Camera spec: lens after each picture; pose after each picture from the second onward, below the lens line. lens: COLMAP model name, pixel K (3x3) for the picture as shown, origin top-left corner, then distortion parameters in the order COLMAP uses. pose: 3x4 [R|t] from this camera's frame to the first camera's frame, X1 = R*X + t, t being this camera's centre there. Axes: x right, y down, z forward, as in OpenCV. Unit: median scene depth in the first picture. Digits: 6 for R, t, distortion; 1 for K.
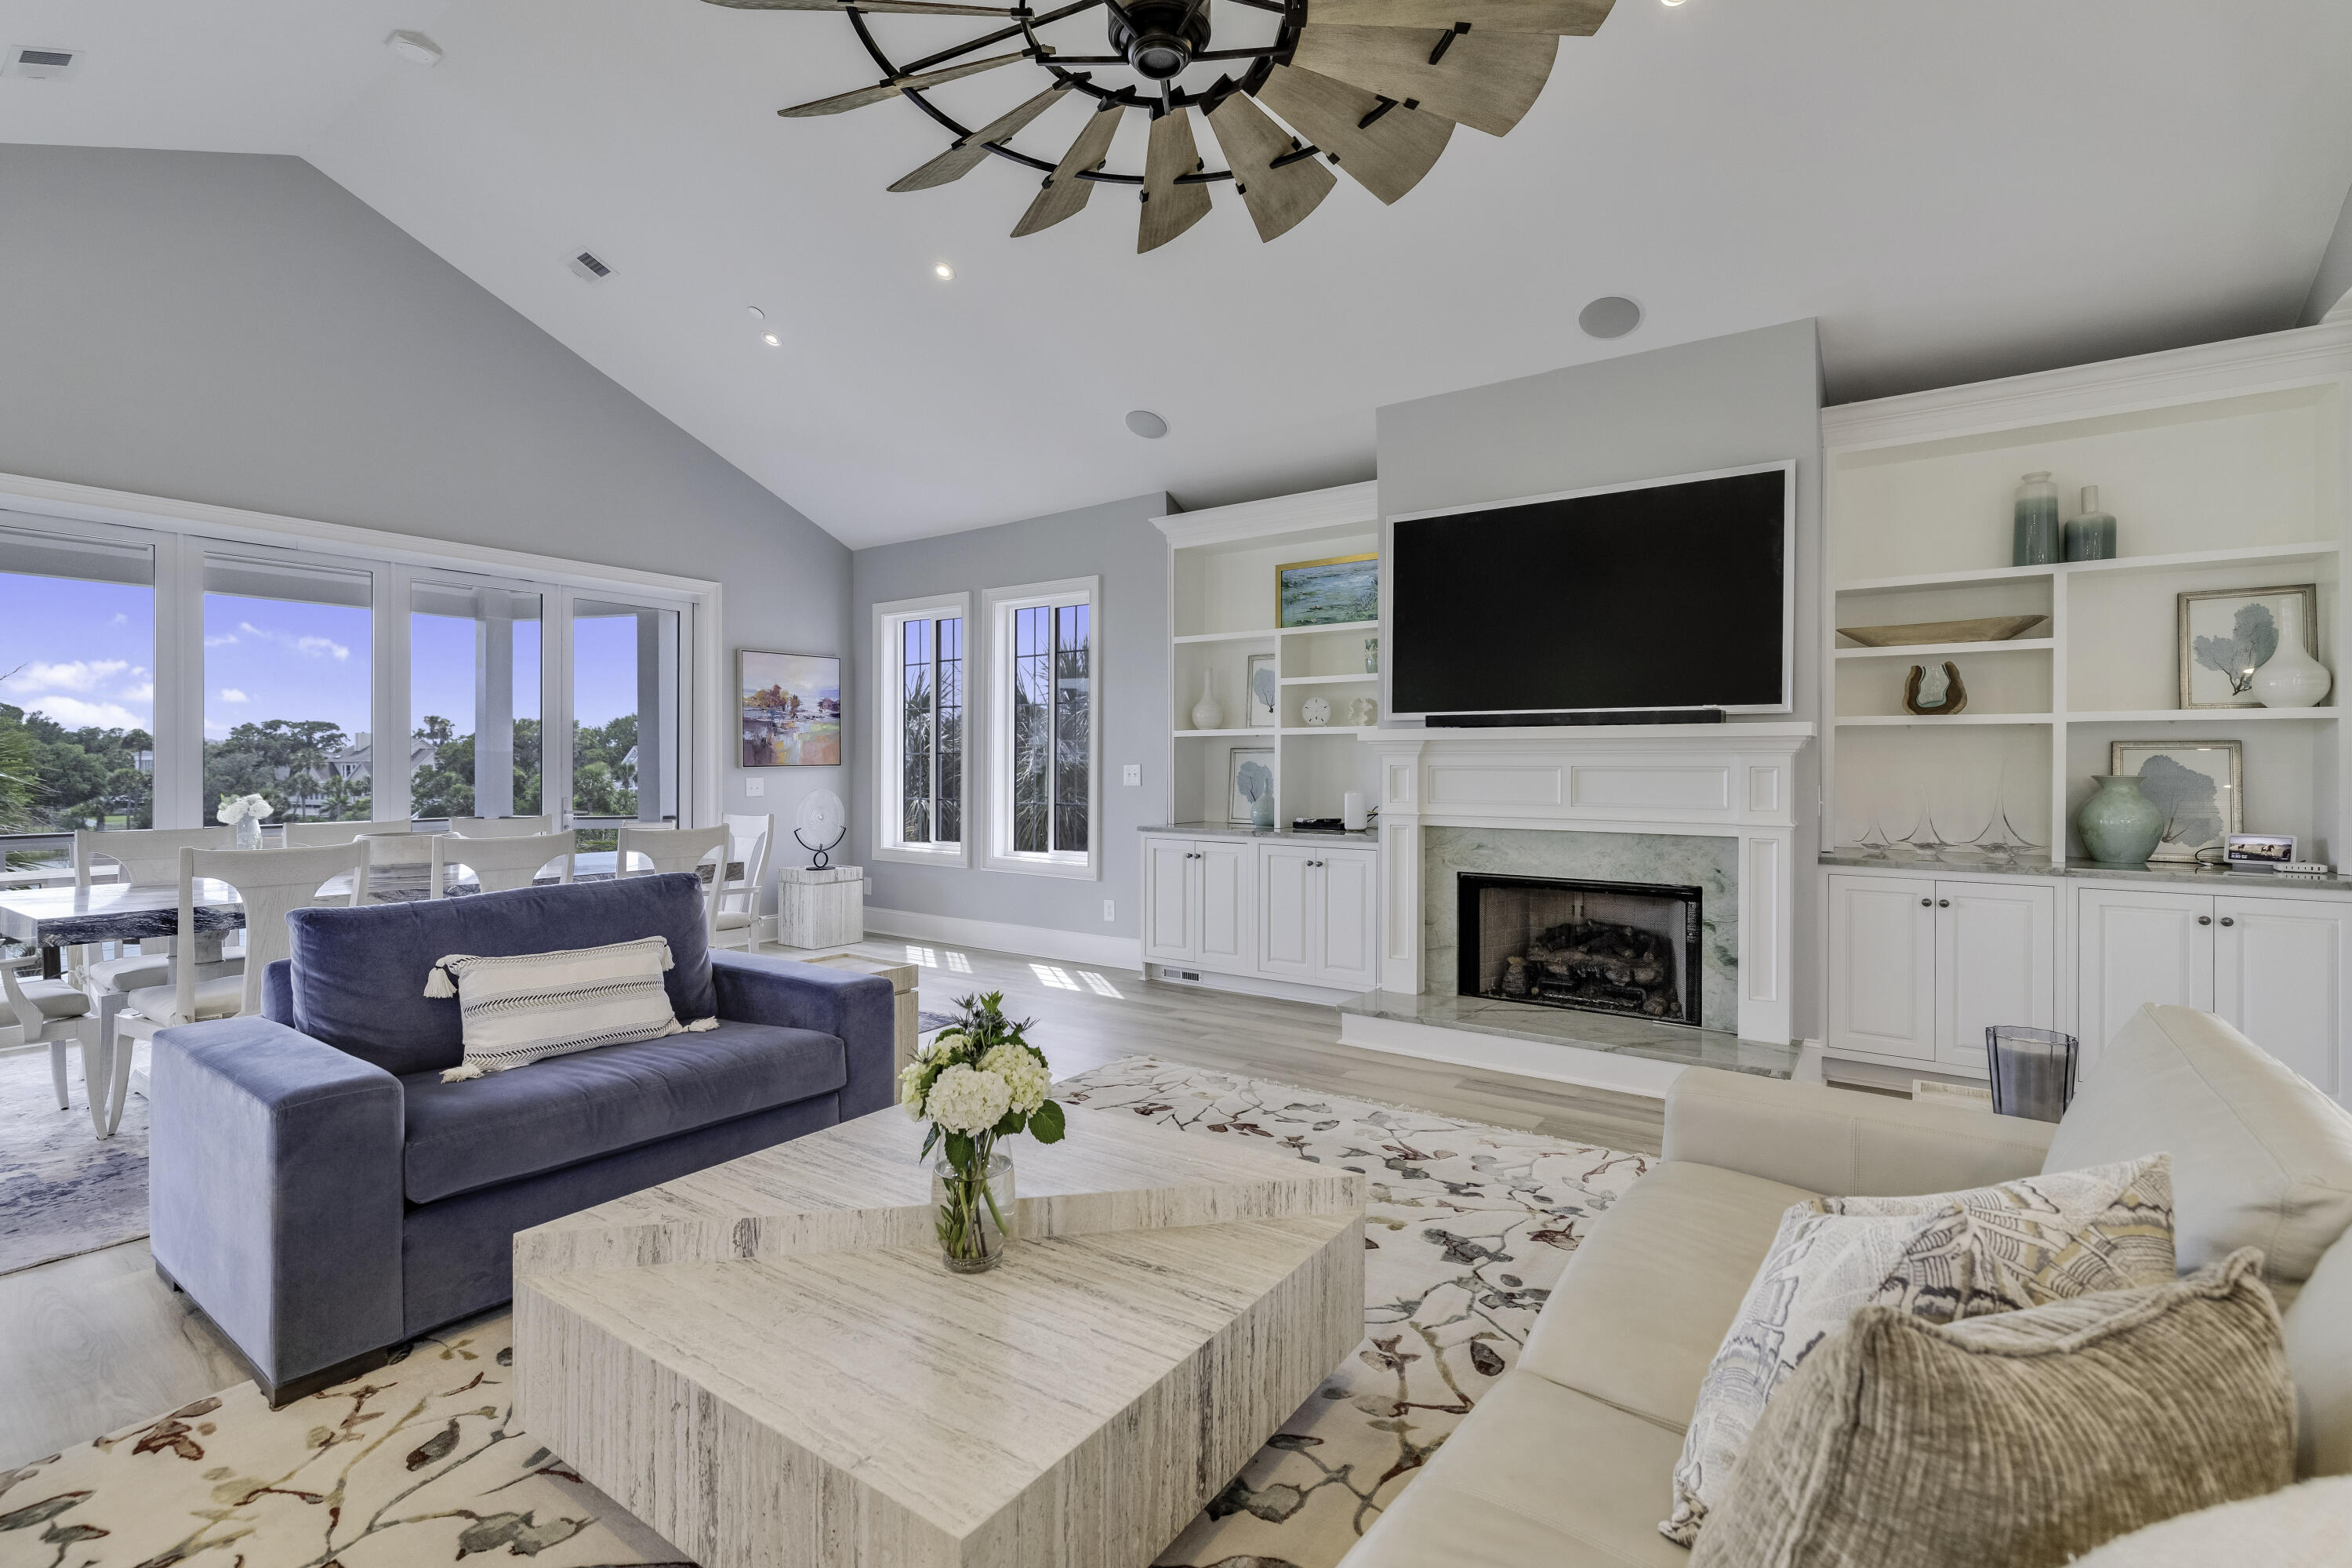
lens RADIAL K [[1048.8, 0, 1175.5], [0, 1048.8, 771.1], [0, 0, 1]] dist [-0.001687, 0.000319]
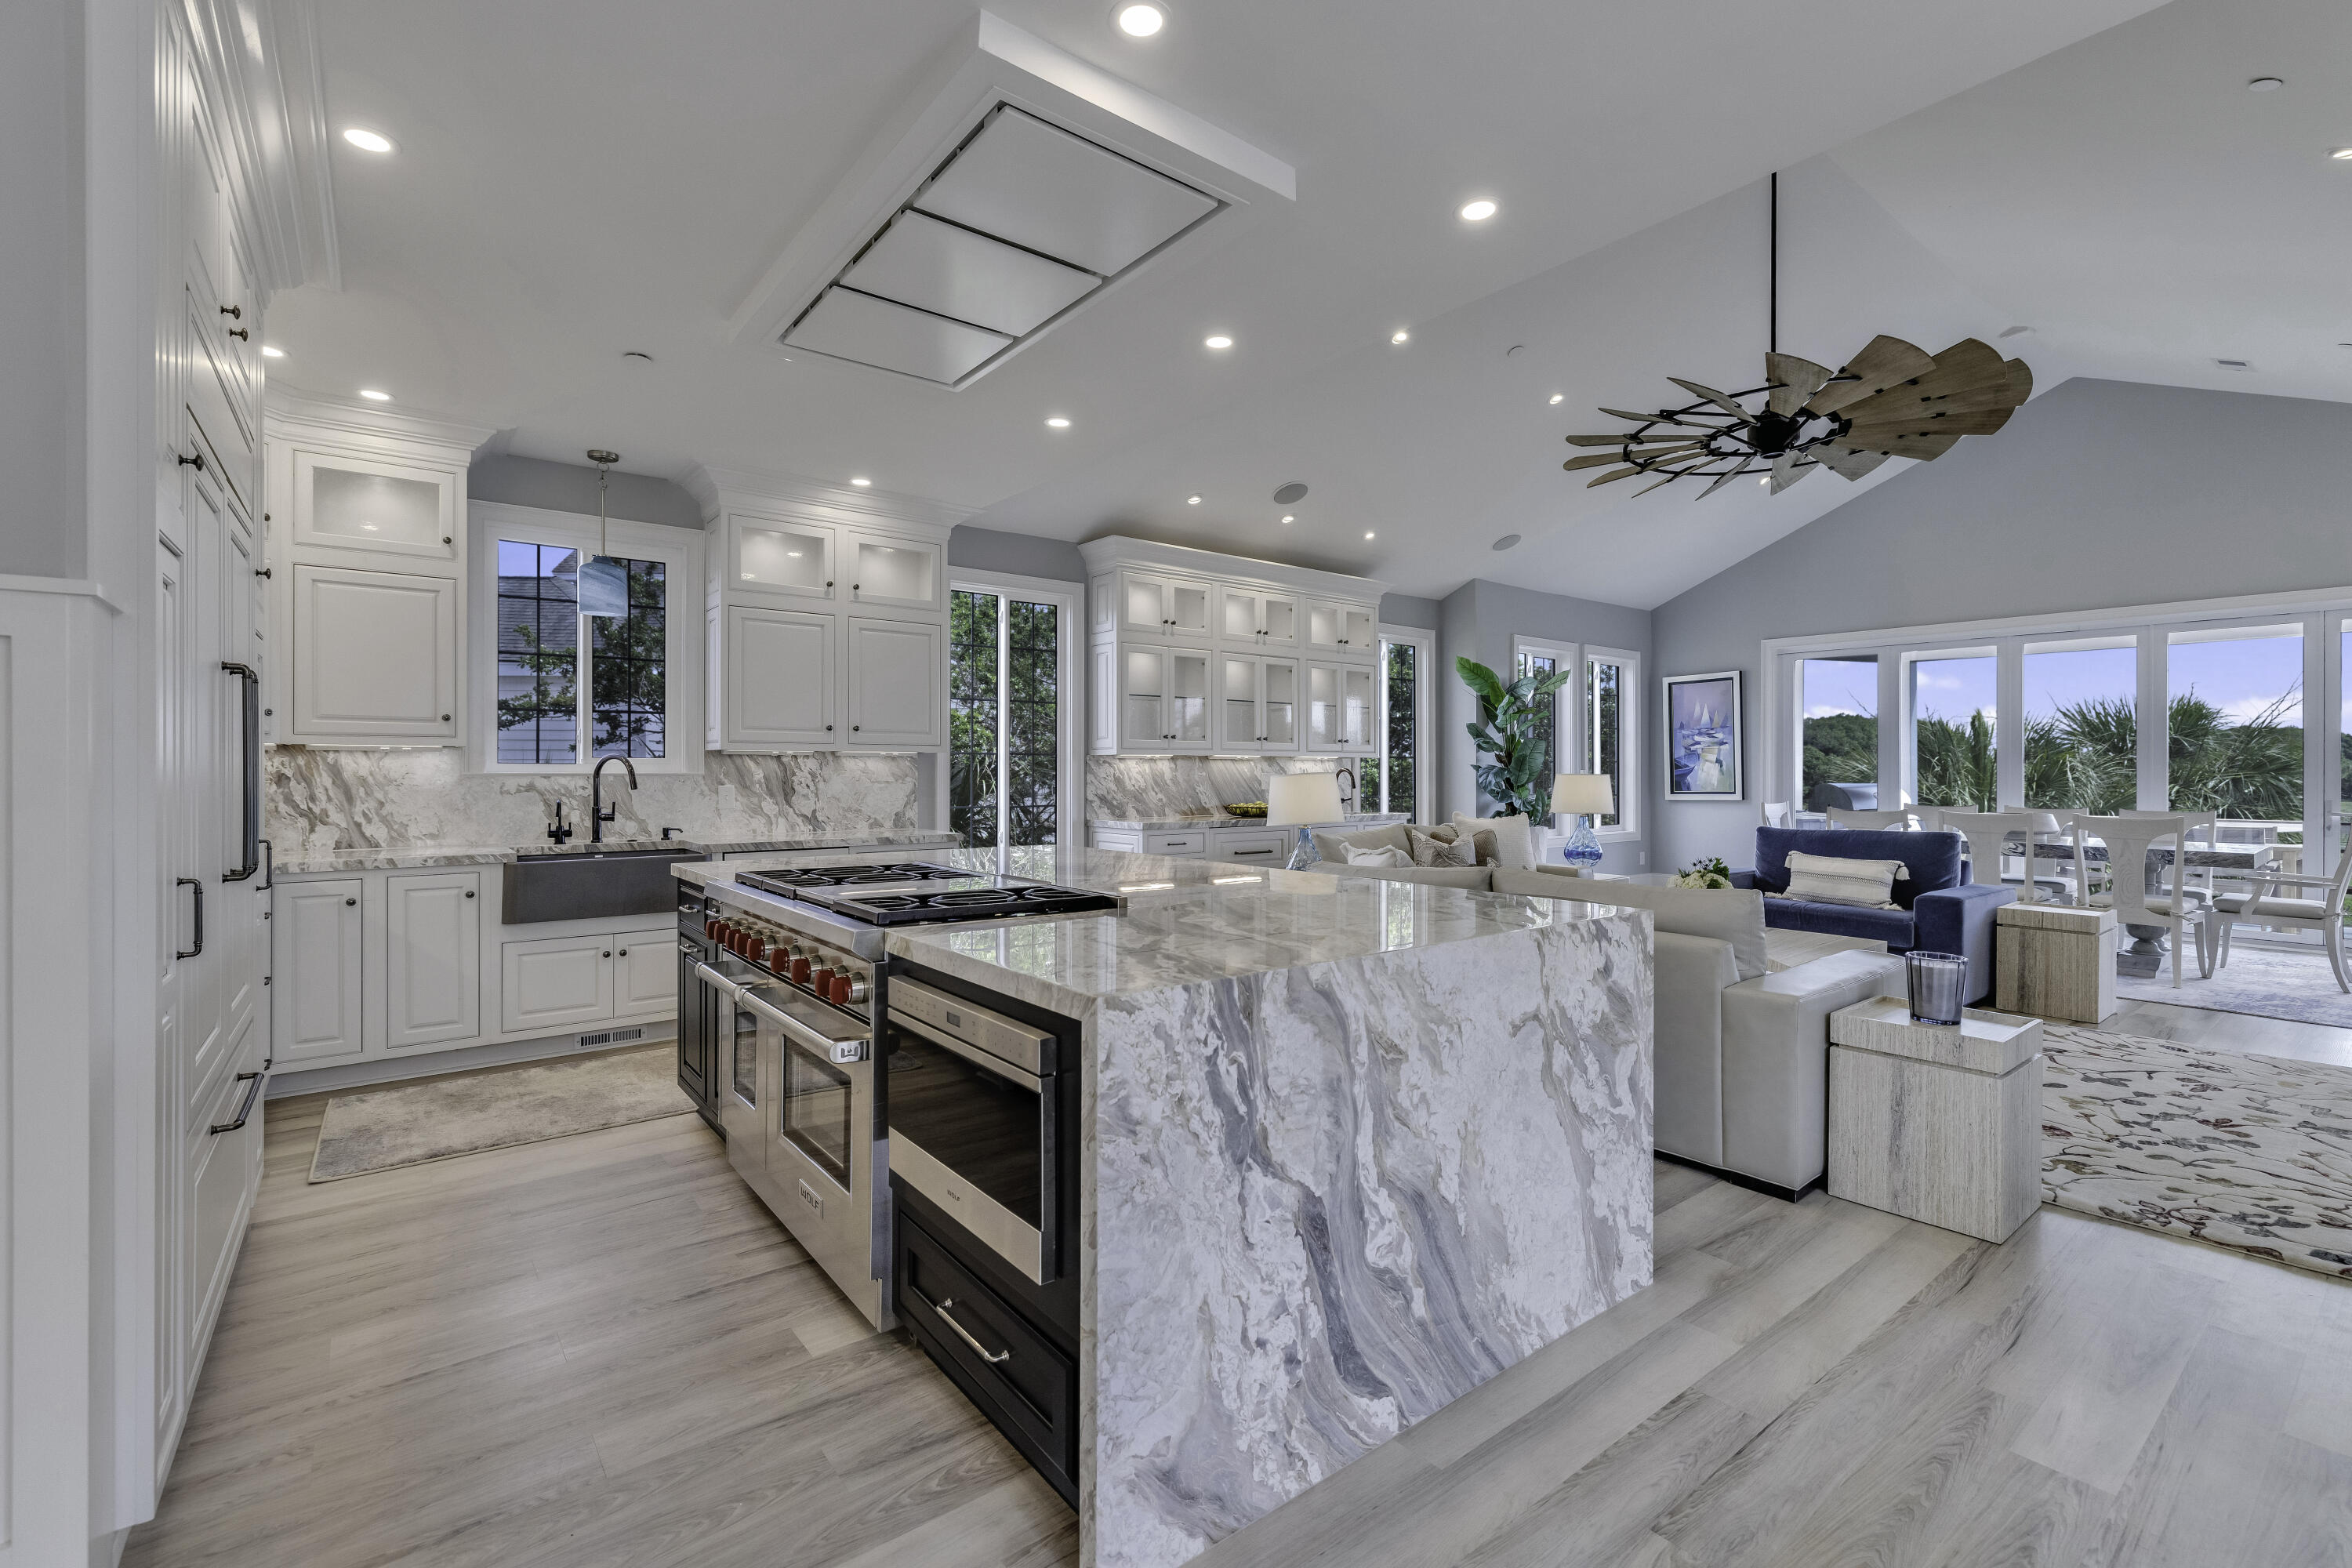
lens RADIAL K [[1028.1, 0, 1182.4], [0, 1028.1, 771.0], [0, 0, 1]] dist [0.000525, 0.000325]
pose [[-0.278446, -0.001633, -0.960450, 0.898671], [-0.006300, 0.999980, 0.000127, 0.001760], [0.960431, 0.006086, -0.278451, 0.147131]]
